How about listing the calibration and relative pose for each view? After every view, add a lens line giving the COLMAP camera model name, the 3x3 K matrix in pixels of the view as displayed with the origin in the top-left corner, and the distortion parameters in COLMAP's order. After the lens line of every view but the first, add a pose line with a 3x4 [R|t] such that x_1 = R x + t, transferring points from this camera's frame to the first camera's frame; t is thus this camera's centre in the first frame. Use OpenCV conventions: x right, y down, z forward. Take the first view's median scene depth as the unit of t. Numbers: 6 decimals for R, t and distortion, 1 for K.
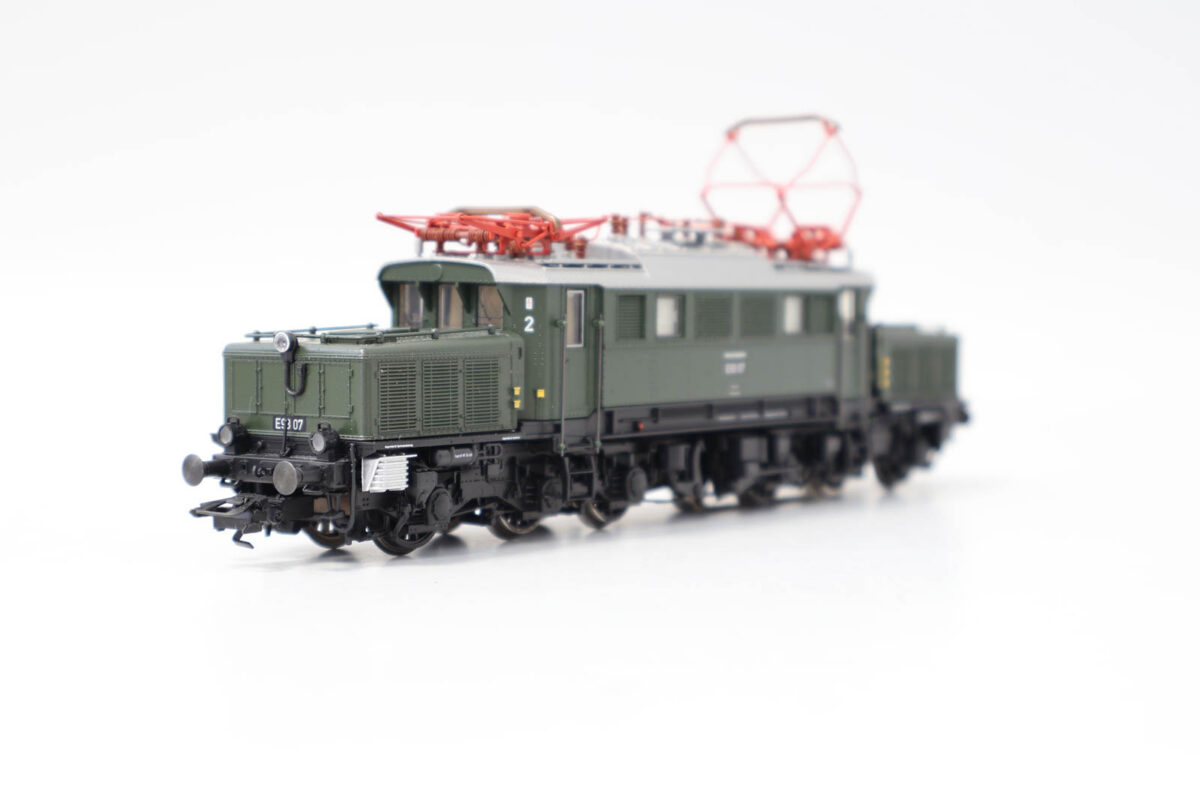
lens RADIAL K [[2302.7, 0, 600.0], [0, 2302.7, 400.0], [0, 0, 1]] dist [0.482767, -0.017309]
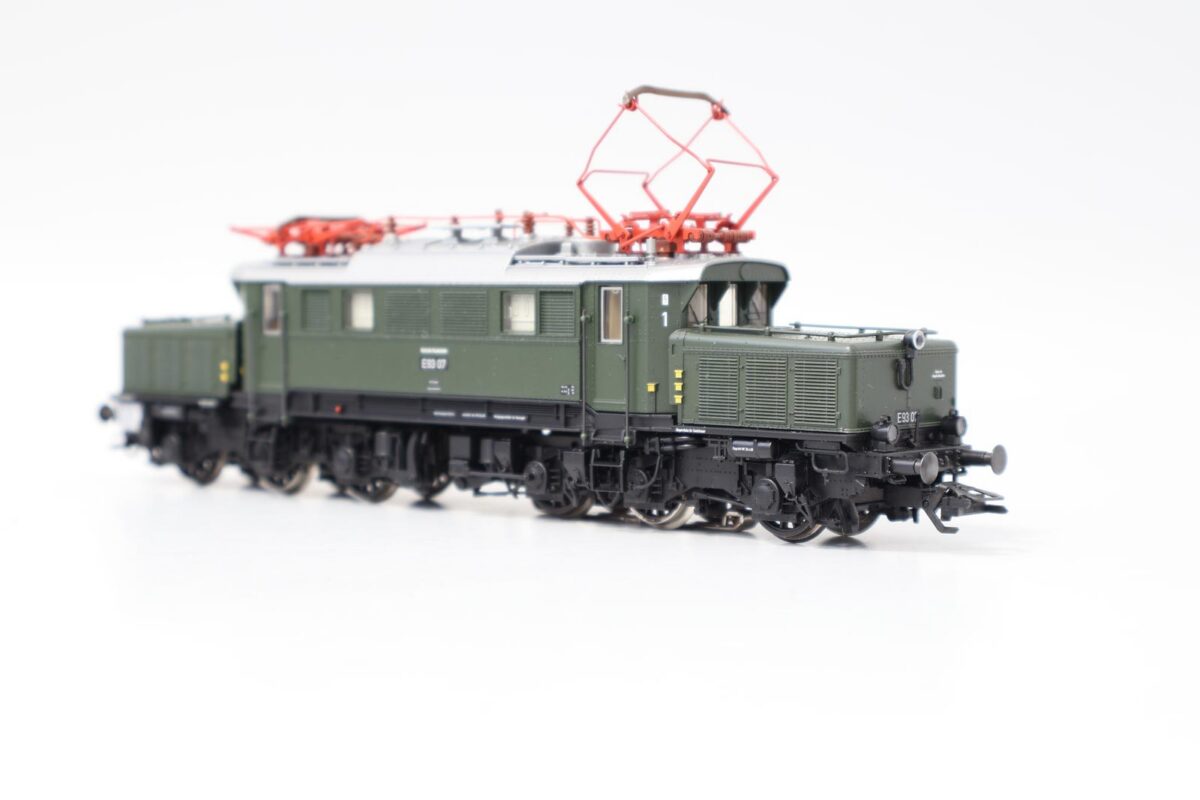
lens RADIAL K [[2302.7, 0, 600.0], [0, 2302.7, 400.0], [0, 0, 1]] dist [0.482767, -0.017309]
pose [[-0.033209, 0.051826, -0.998104, 1.111247], [-0.049246, 0.997357, 0.053425, -0.057903], [0.998234, 0.050926, -0.030569, 1.141197]]
